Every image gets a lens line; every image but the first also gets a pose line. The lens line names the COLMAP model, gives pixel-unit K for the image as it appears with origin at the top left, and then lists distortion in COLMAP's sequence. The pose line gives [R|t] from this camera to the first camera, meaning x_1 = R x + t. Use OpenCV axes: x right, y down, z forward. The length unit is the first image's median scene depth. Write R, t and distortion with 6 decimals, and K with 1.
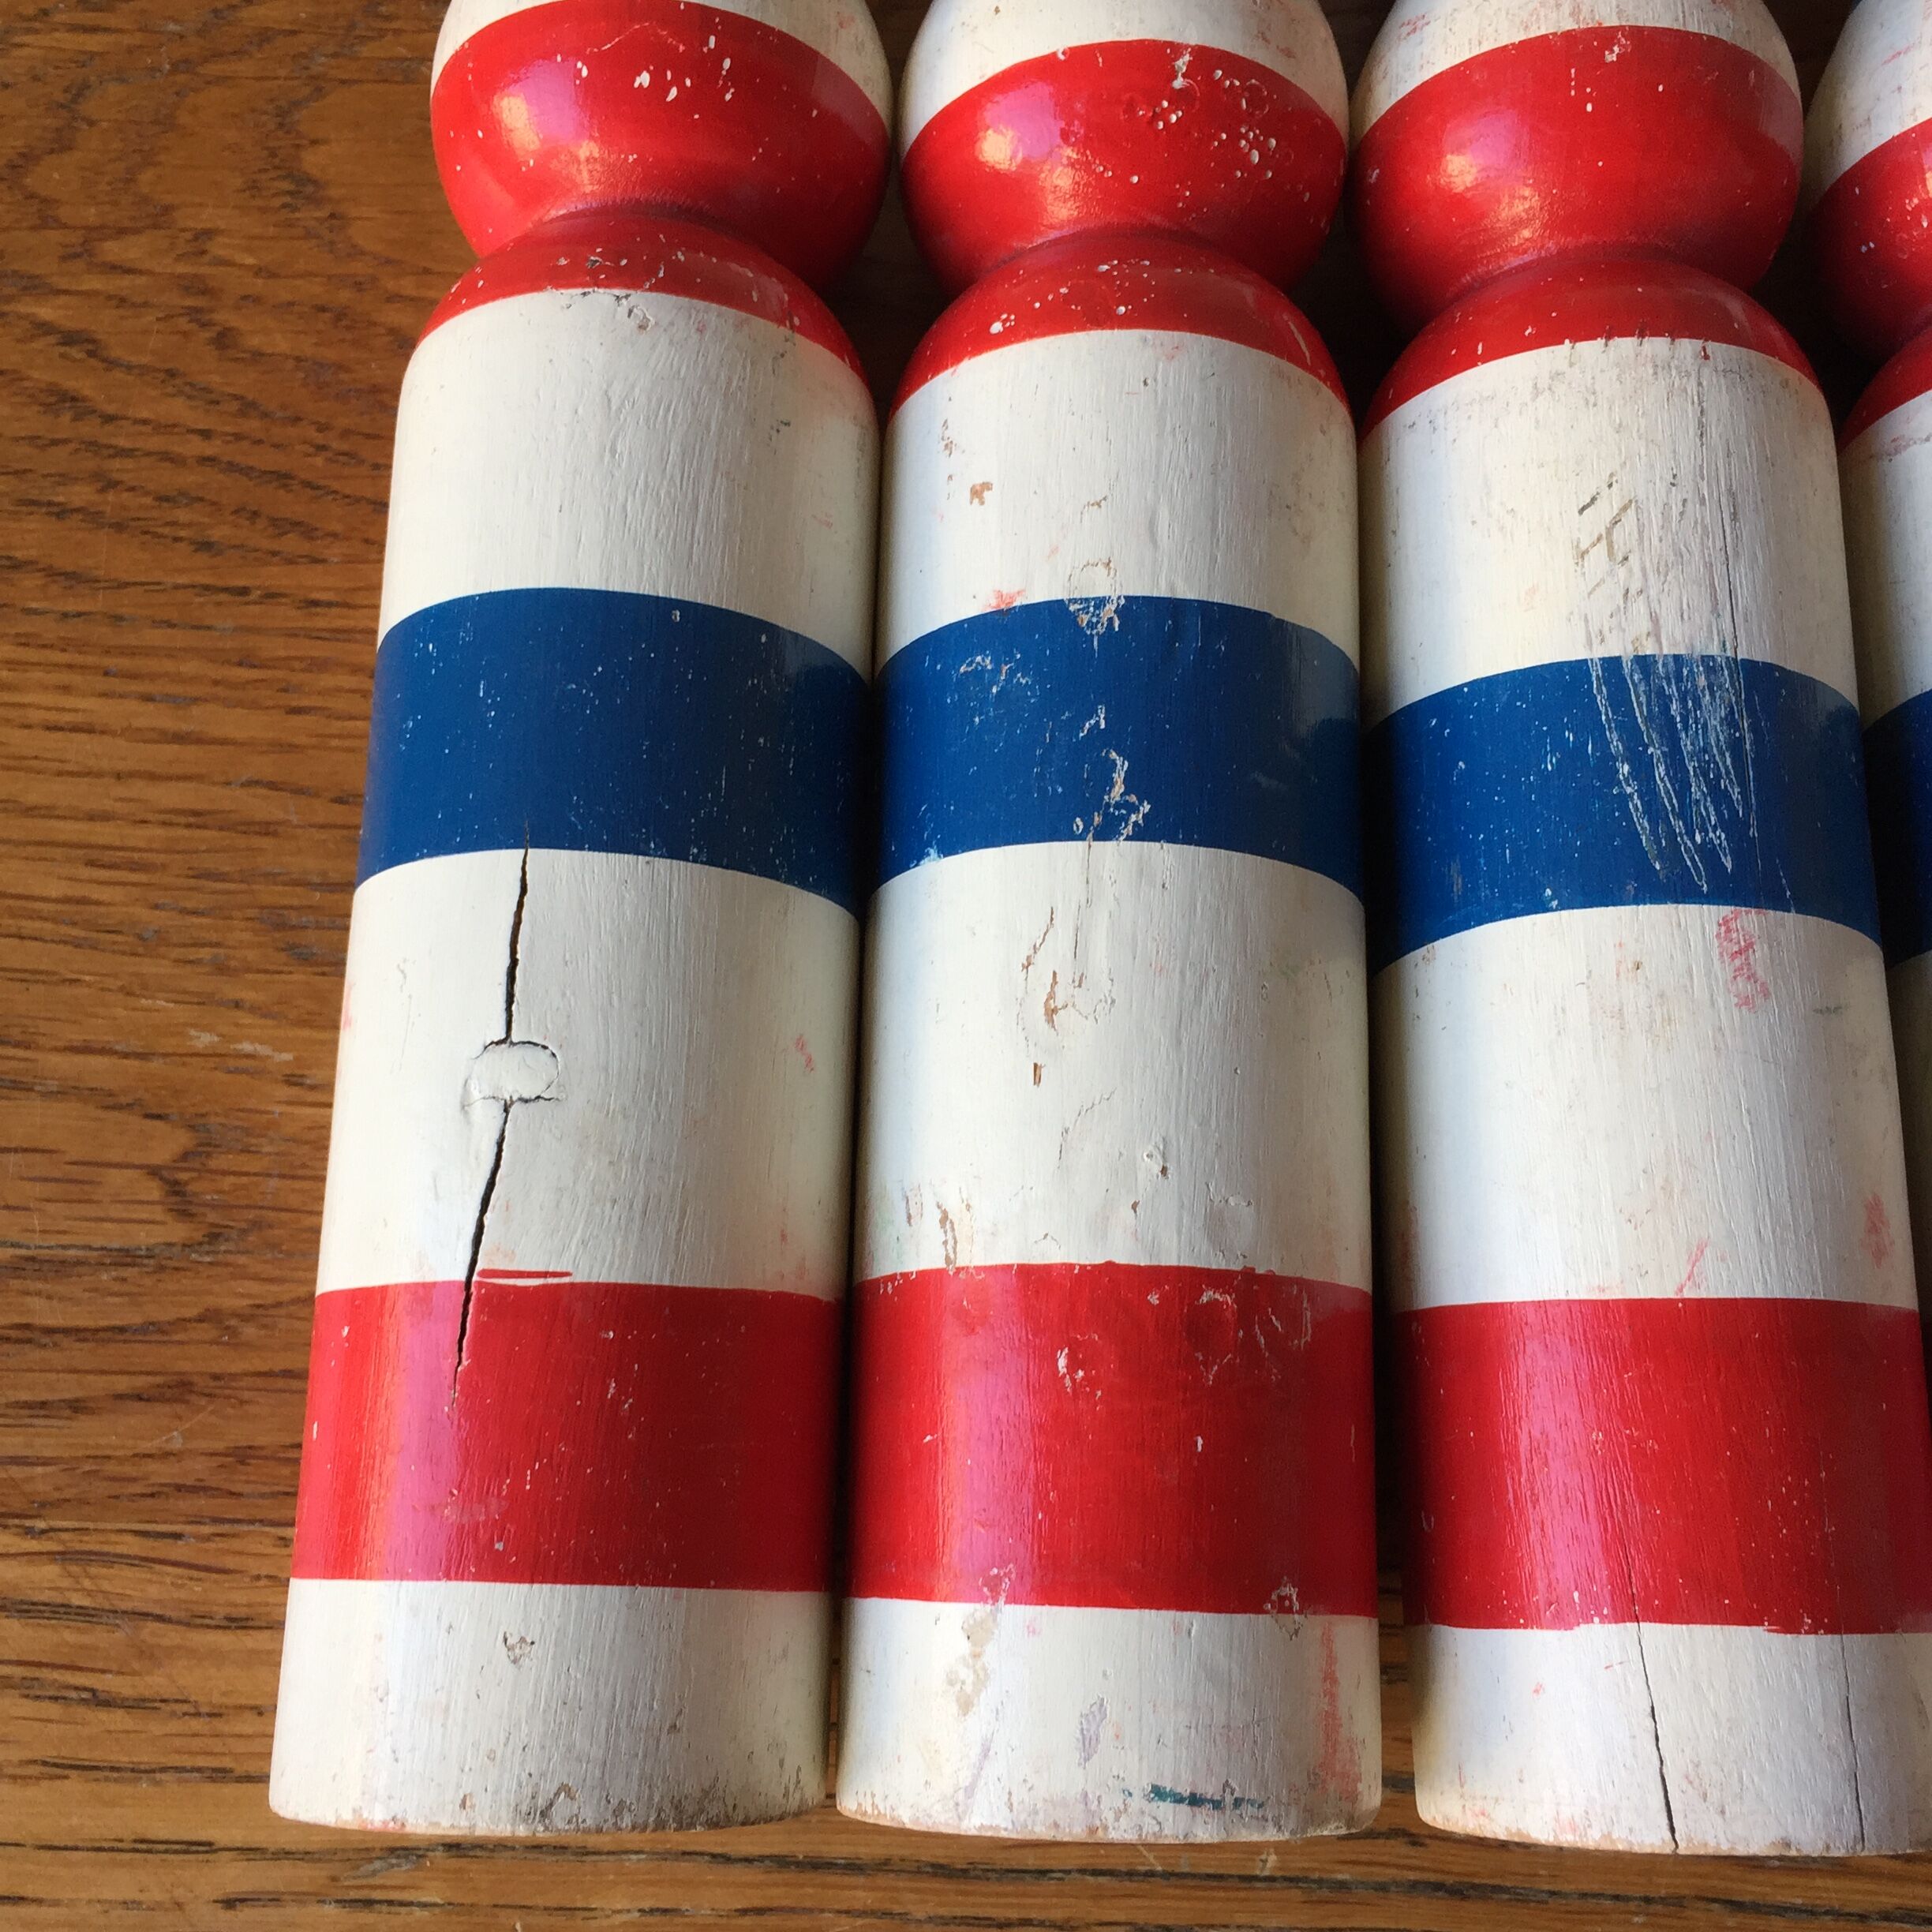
lens RADIAL K [[2246.4, 0, 952.1], [0, 2246.4, 969.1], [0, 0, 1]] dist [0.035518, 0.000000]
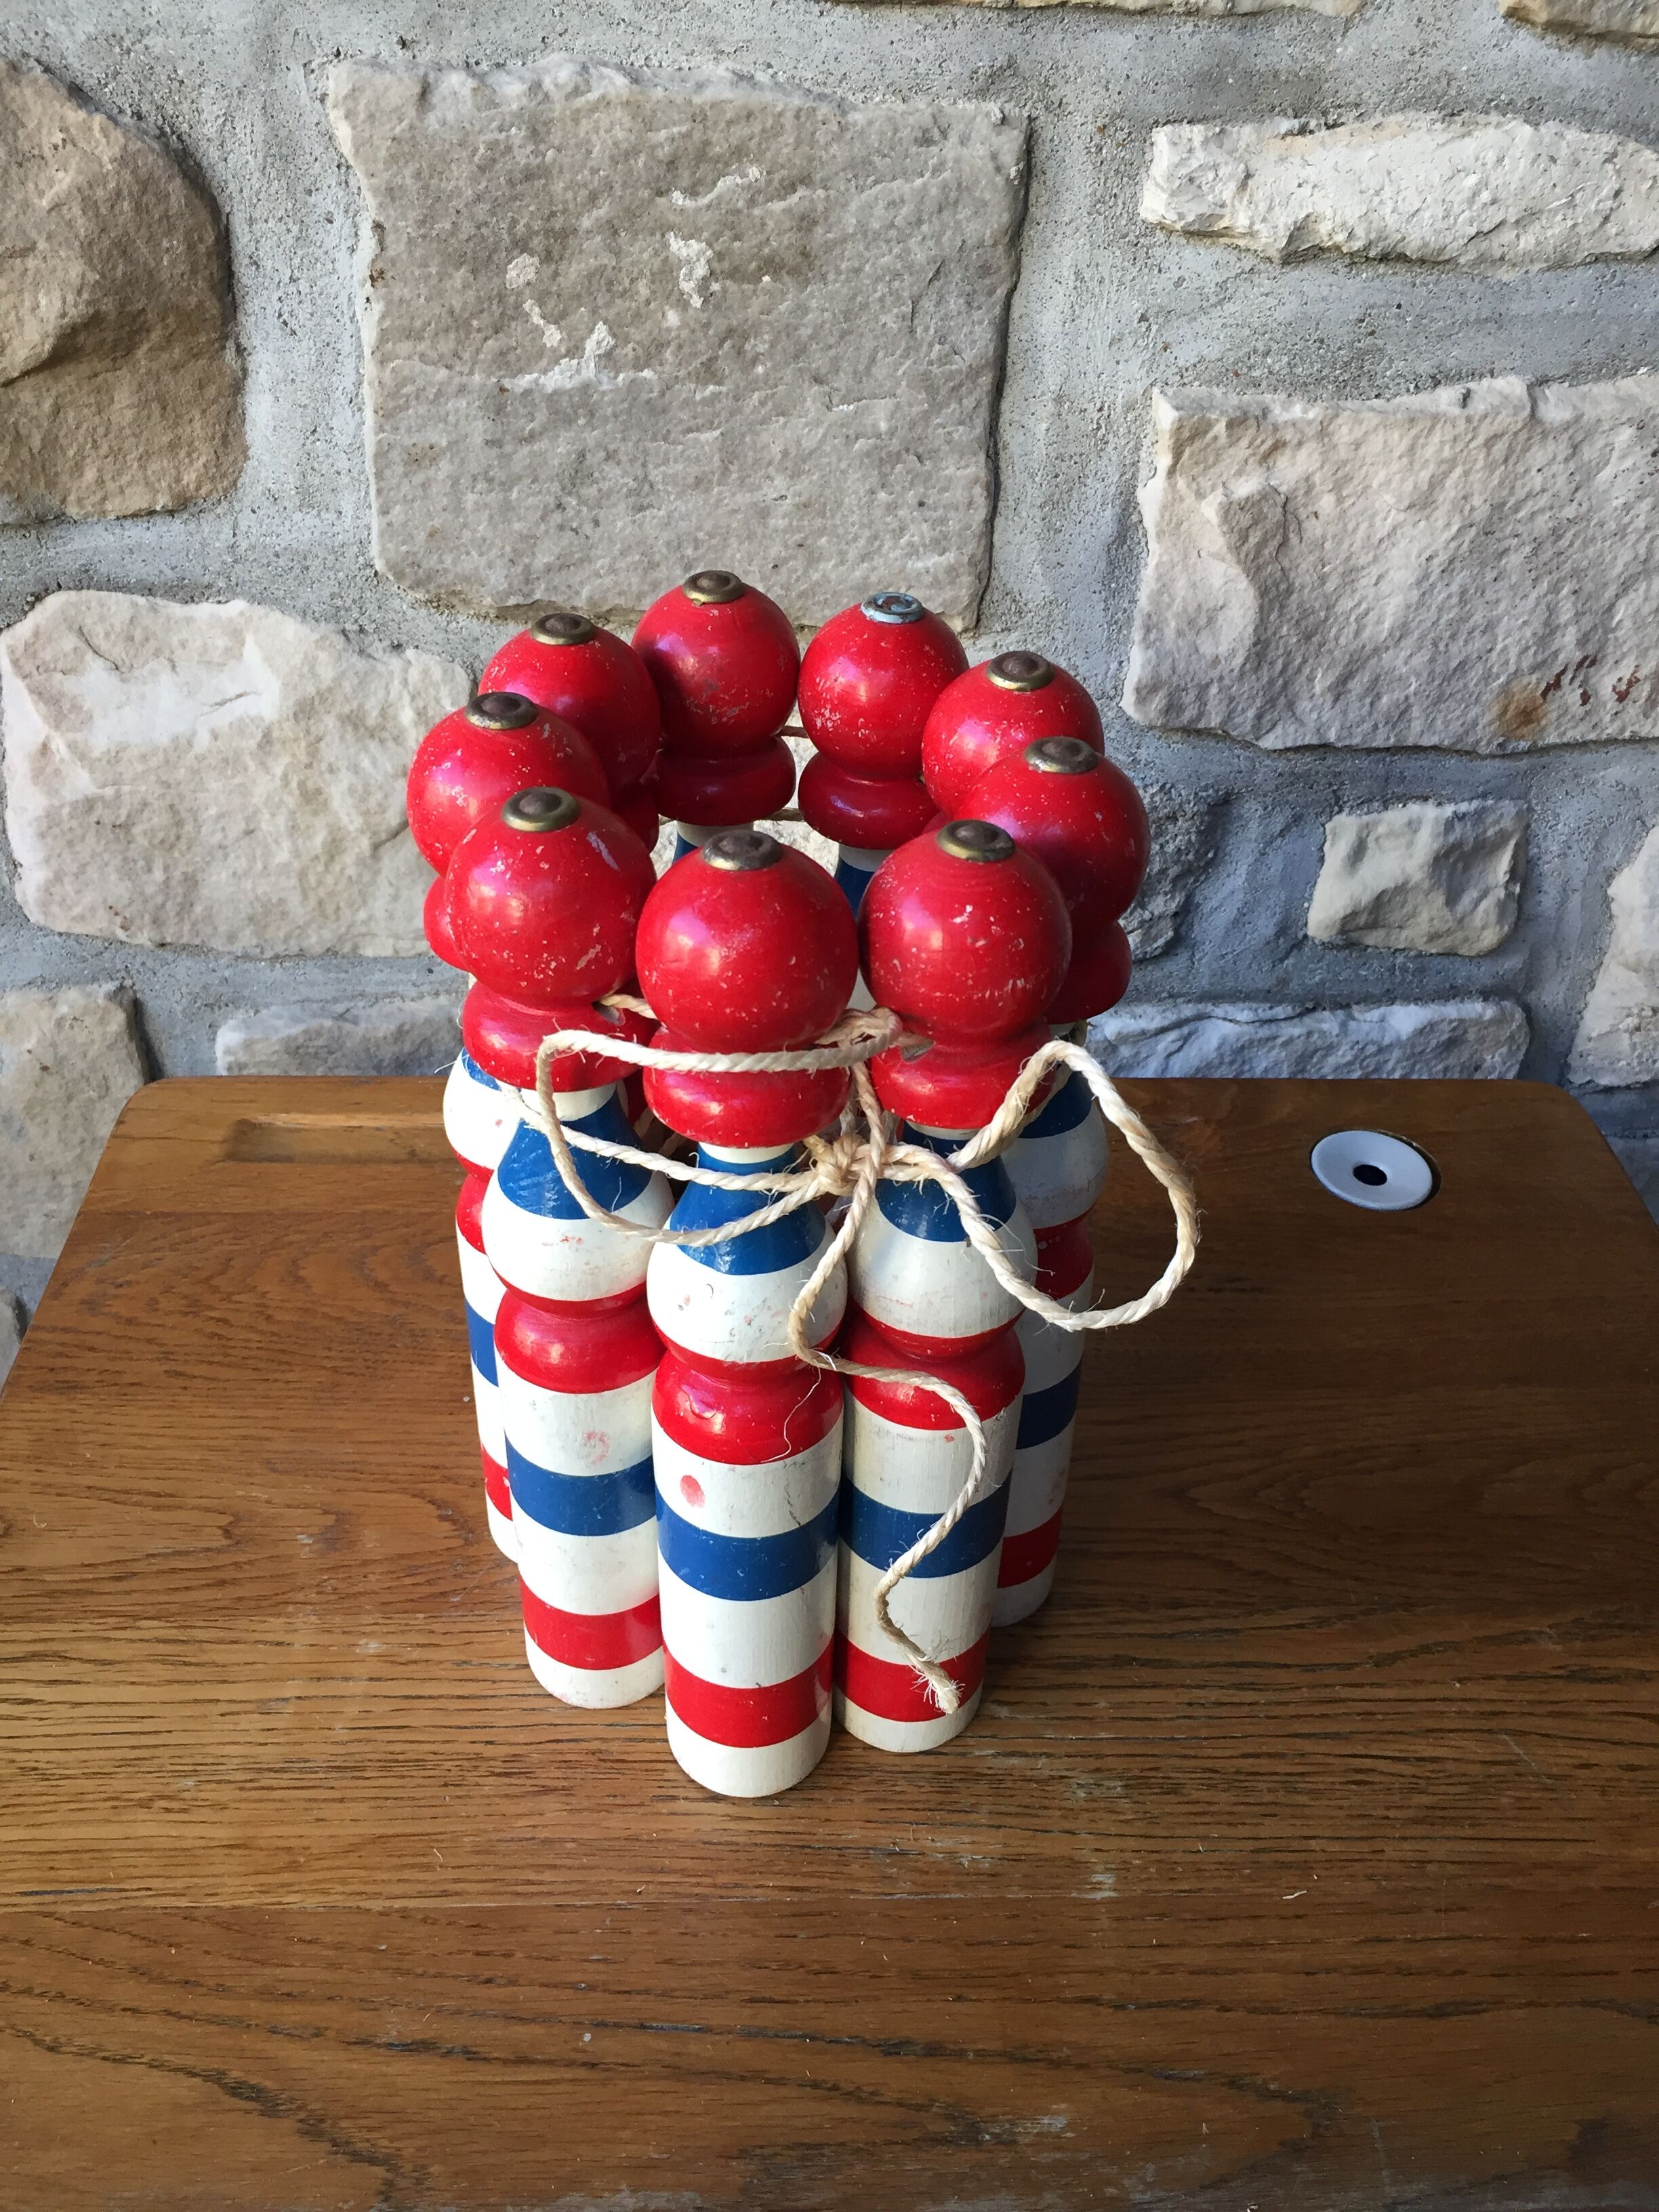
lens RADIAL K [[1927.7, 0, 831.4], [0, 1927.7, 1096.6], [0, 0, 1]] dist [0.070919, -0.115889]
pose [[0.997553, -0.056622, 0.041013, 0.430920], [0.069879, 0.788592, -0.610934, 1.387580], [0.002250, 0.612305, 0.790619, -1.552029]]
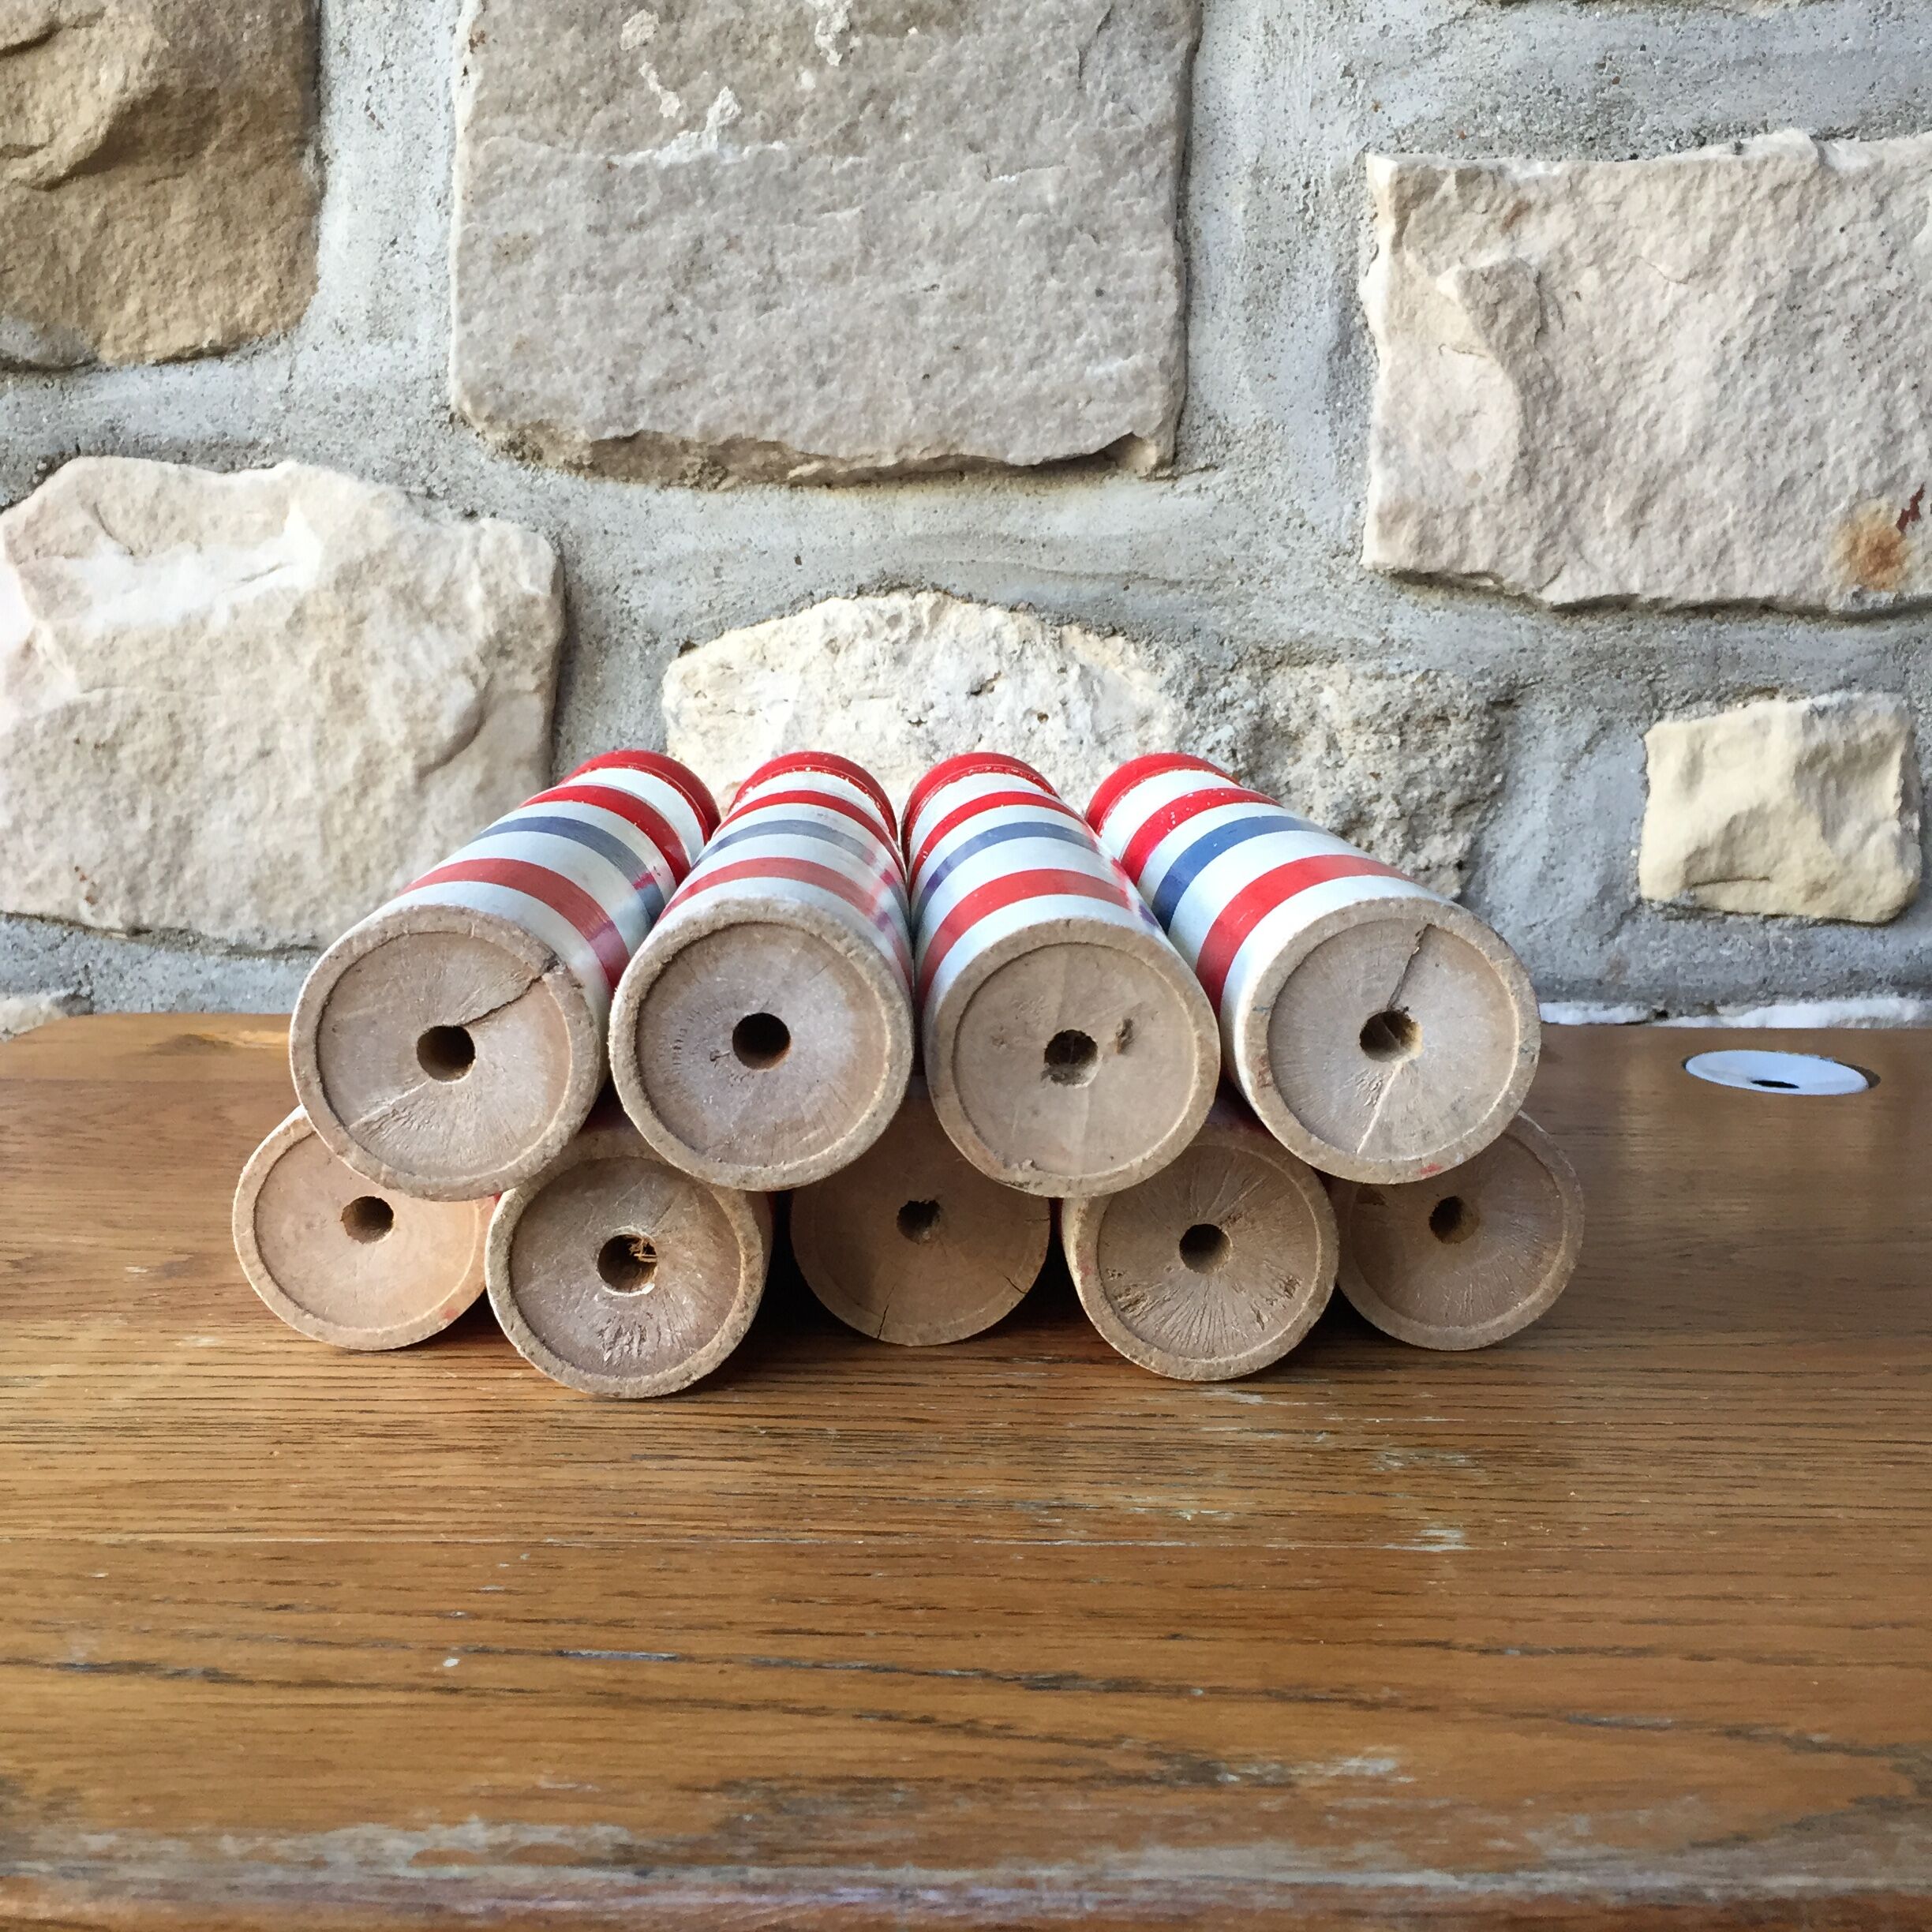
lens RADIAL K [[2246.4, 0, 967.8], [0, 2246.4, 951.9], [0, 0, 1]] dist [0.035518, 0.000000]
pose [[0.998633, -0.048769, 0.018793, 0.483020], [0.037694, 0.422982, -0.905354, 1.897656], [0.036204, 0.904825, 0.424242, -0.051189]]
